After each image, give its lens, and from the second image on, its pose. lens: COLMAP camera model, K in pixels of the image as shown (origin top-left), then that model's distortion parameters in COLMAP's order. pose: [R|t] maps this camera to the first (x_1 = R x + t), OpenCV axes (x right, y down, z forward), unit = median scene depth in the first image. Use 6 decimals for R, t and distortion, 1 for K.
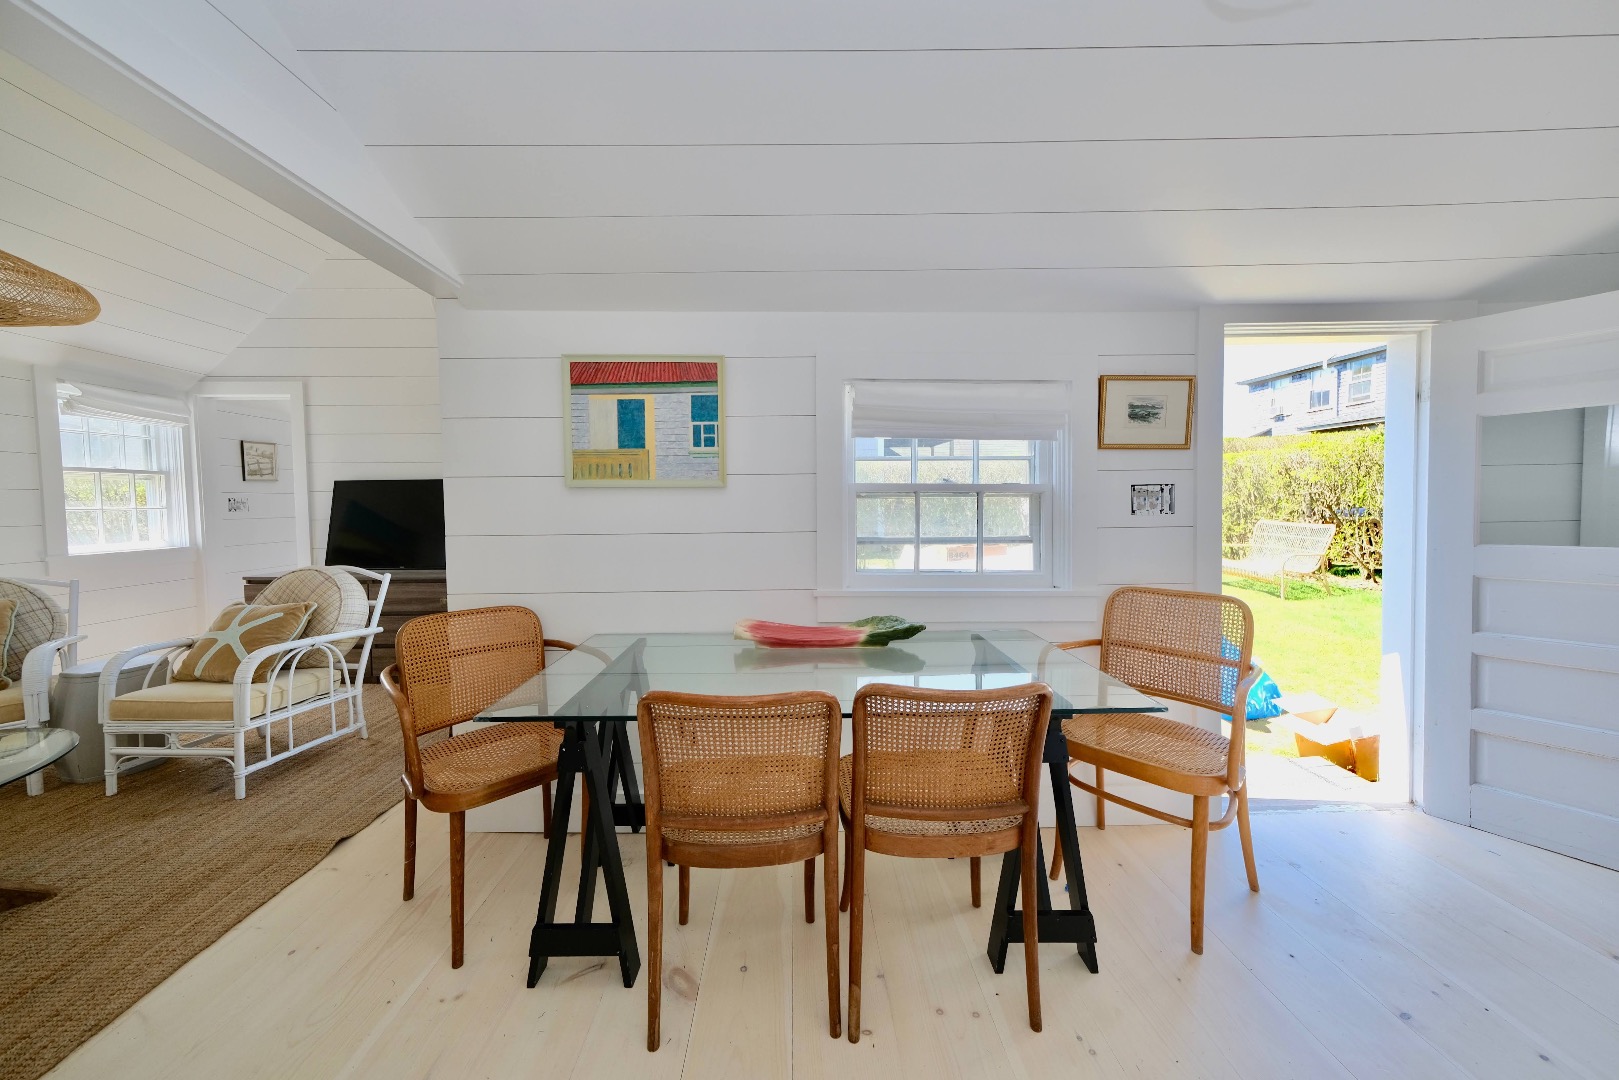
lens RADIAL K [[564.3, 0, 796.1], [0, 564.3, 528.7], [0, 0, 1]] dist [0.011724, 0.000332]
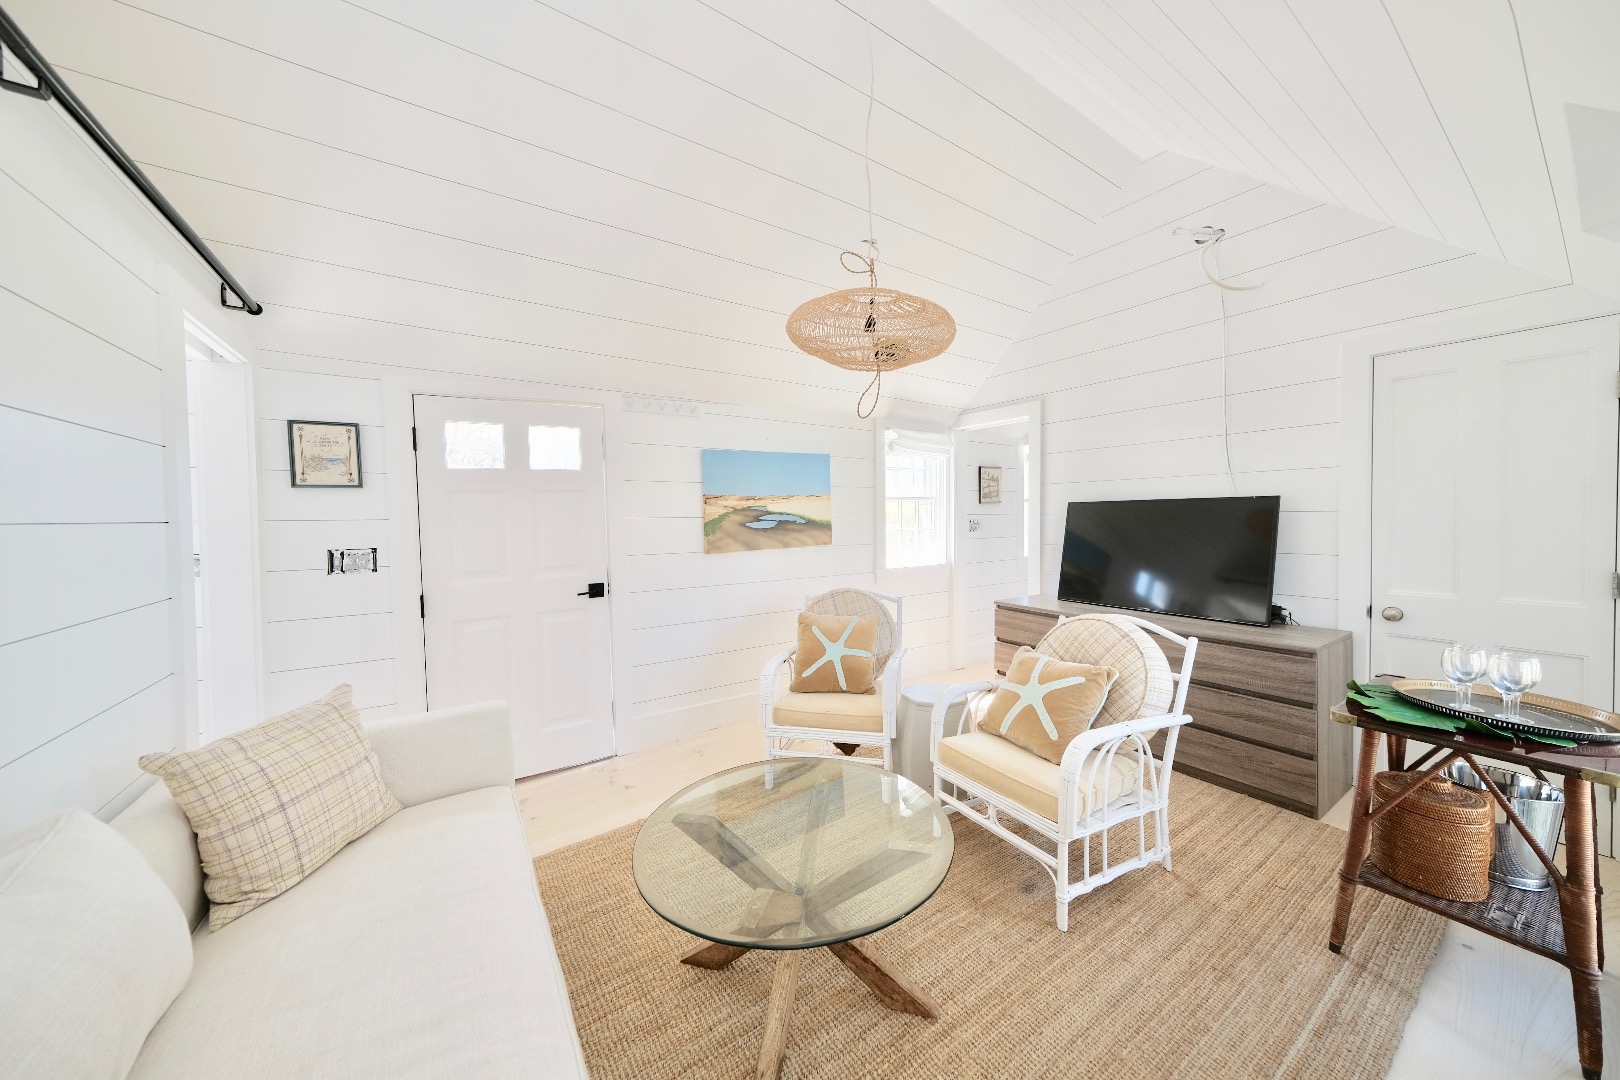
lens RADIAL K [[564.7, 0, 811.1], [0, 564.7, 533.9], [0, 0, 1]] dist [0.011724, 0.000332]
pose [[0.559381, 0.025473, -0.828519, -0.431882], [-0.033461, 0.999407, 0.008136, -0.040738], [0.828235, 0.023172, 0.559901, 0.226351]]
